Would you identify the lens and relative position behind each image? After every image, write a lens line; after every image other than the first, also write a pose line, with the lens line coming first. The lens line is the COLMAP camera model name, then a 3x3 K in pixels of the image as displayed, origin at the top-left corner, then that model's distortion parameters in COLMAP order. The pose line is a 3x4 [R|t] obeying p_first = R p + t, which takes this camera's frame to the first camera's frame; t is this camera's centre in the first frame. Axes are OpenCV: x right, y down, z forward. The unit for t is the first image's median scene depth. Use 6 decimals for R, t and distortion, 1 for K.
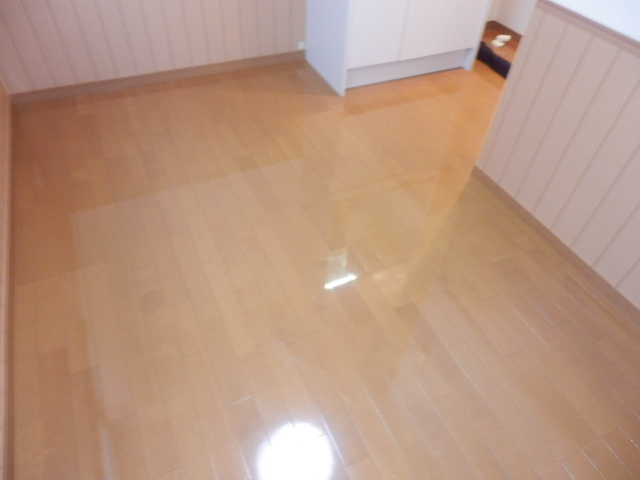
lens RADIAL K [[451.0, 0, 322.8], [0, 451.0, 241.6], [0, 0, 1]] dist [-0.005790, -0.000473]
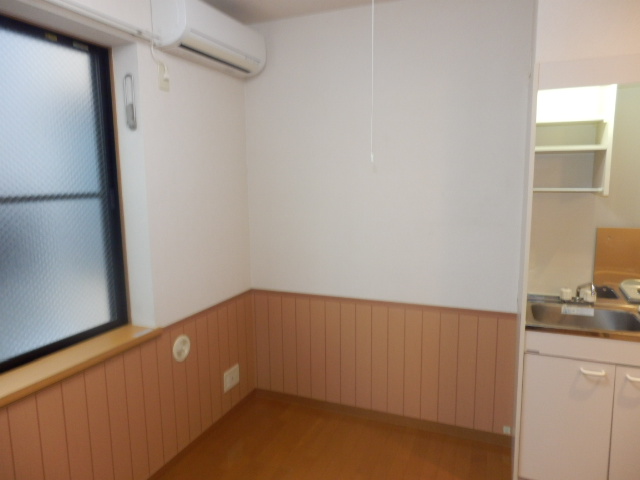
lens RADIAL K [[441.8, 0, 317.4], [0, 441.8, 240.5], [0, 0, 1]] dist [-0.002173, 0.001670]
pose [[0.665640, 0.045782, -0.744867, 0.355077], [-0.501557, 0.766527, -0.401095, -0.185208], [0.552598, 0.640578, 0.533193, 0.072942]]
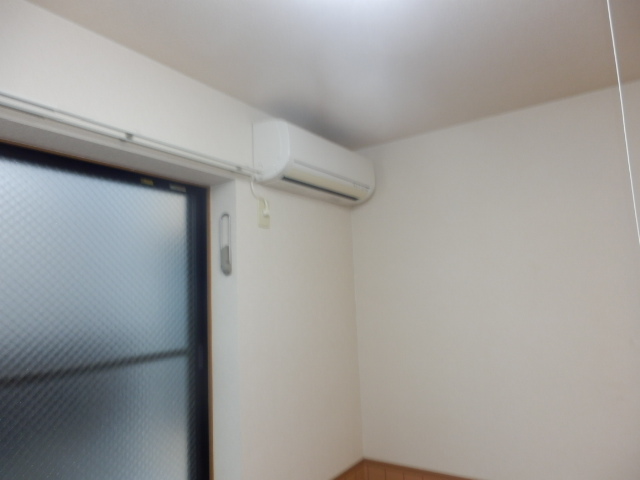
lens RADIAL K [[441.8, 0, 317.4], [0, 441.8, 240.5], [0, 0, 1]] dist [-0.002173, 0.001670]
pose [[0.492572, -0.176552, -0.852175, 0.191332], [-0.575282, 0.668694, -0.471061, -0.283693], [0.653011, 0.722272, 0.227813, 0.083127]]
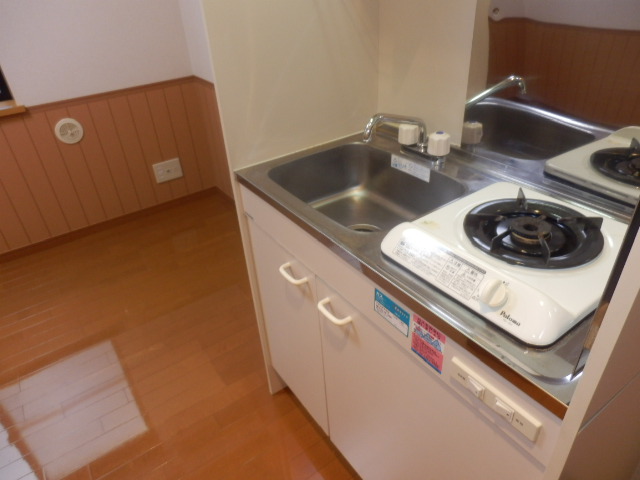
lens RADIAL K [[441.8, 0, 317.4], [0, 441.8, 240.5], [0, 0, 1]] dist [-0.002173, 0.001670]
pose [[0.148749, 0.487330, -0.860455, 0.460411], [-0.660398, 0.696611, 0.280370, -0.652220], [0.736035, 0.526539, 0.425452, 0.629004]]
